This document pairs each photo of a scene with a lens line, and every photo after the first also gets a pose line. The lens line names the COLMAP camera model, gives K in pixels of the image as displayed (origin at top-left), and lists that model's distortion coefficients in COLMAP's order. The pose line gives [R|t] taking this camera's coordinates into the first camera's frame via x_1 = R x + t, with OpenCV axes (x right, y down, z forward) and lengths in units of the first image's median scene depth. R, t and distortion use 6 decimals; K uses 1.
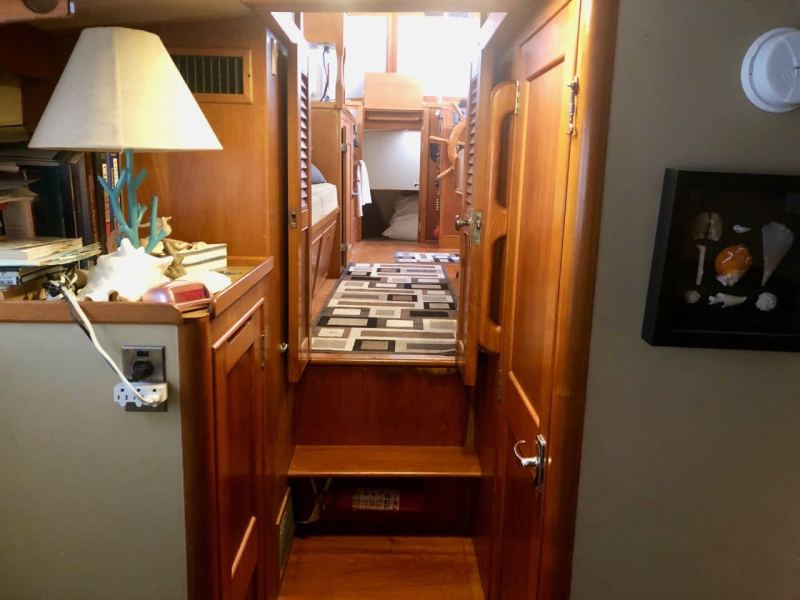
lens RADIAL K [[656.0, 0, 400.0], [0, 656.0, 300.0], [0, 0, 1]] dist [0.021023, -0.007636]
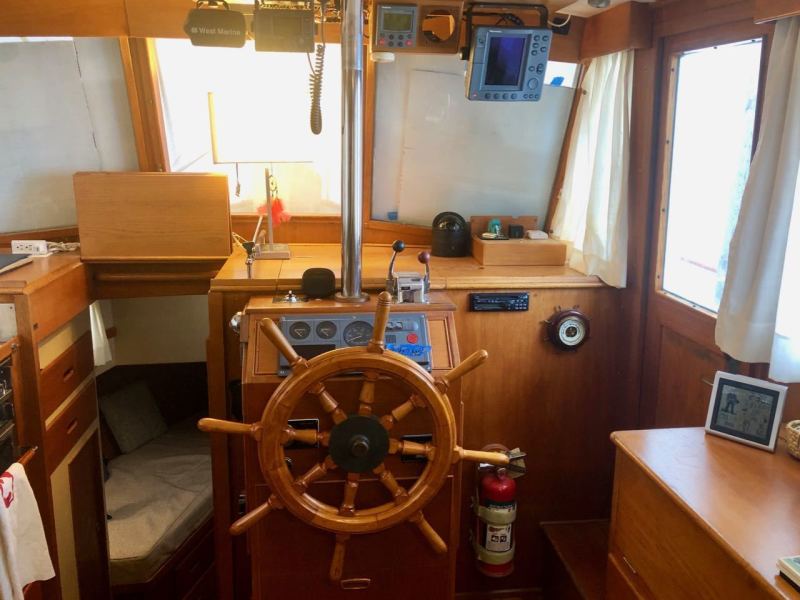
lens RADIAL K [[687.7, 0, 394.8], [0, 687.7, 296.3], [0, 0, 1]] dist [0.008492, -0.001857]
pose [[0.993238, -0.033706, 0.111099, 0.104032], [0.033109, 0.999426, 0.007219, -0.304642], [-0.111278, -0.003492, 0.993783, 0.633814]]
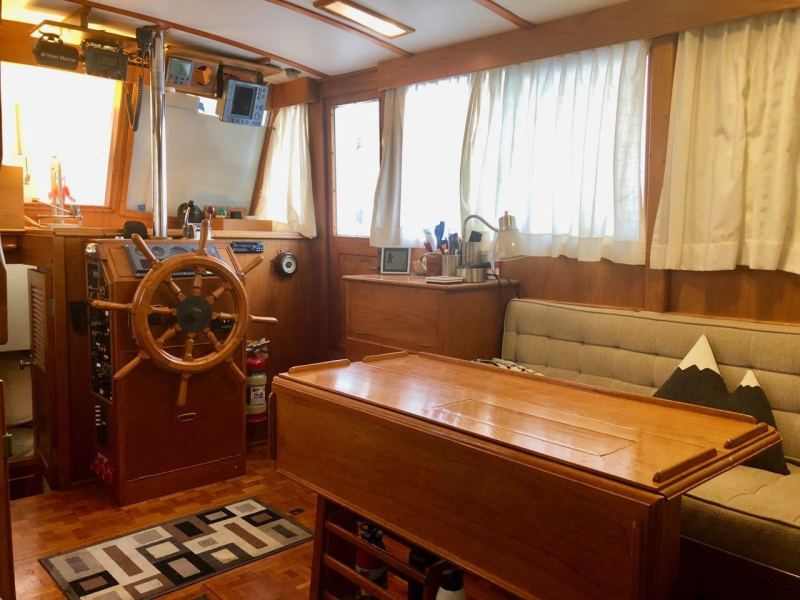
lens RADIAL K [[656.0, 0, 400.0], [0, 656.0, 300.0], [0, 0, 1]] dist [0.021023, -0.007636]
pose [[0.749485, -0.076146, 0.657627, -0.109749], [0.140640, 0.989002, -0.045769, -0.189504], [-0.646910, 0.126792, 0.751952, 0.458140]]
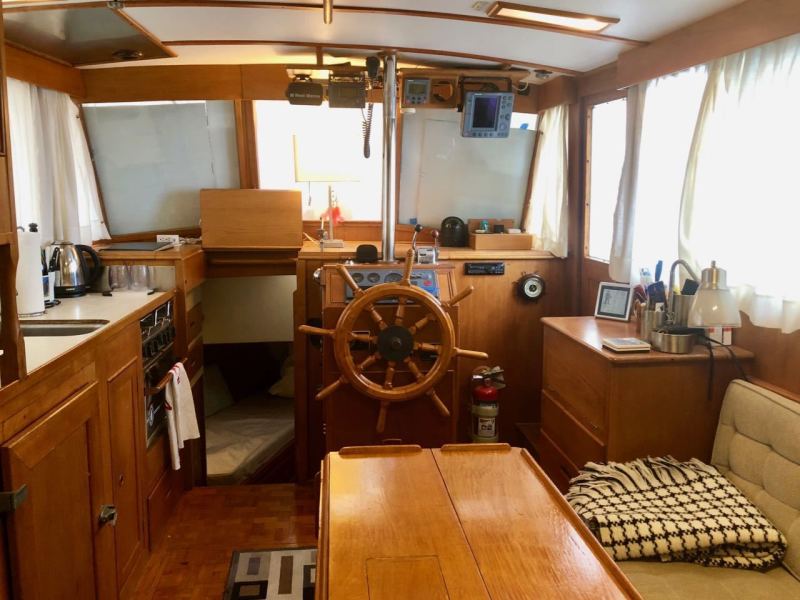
lens RADIAL K [[671.0, 0, 400.0], [0, 671.0, 300.0], [0, 0, 1]] dist [0.036824, -0.007182]
pose [[0.994850, -0.030261, 0.096734, 0.073497], [0.036221, 0.997513, -0.060457, -0.229500], [-0.094664, 0.063650, 0.993472, 0.427267]]
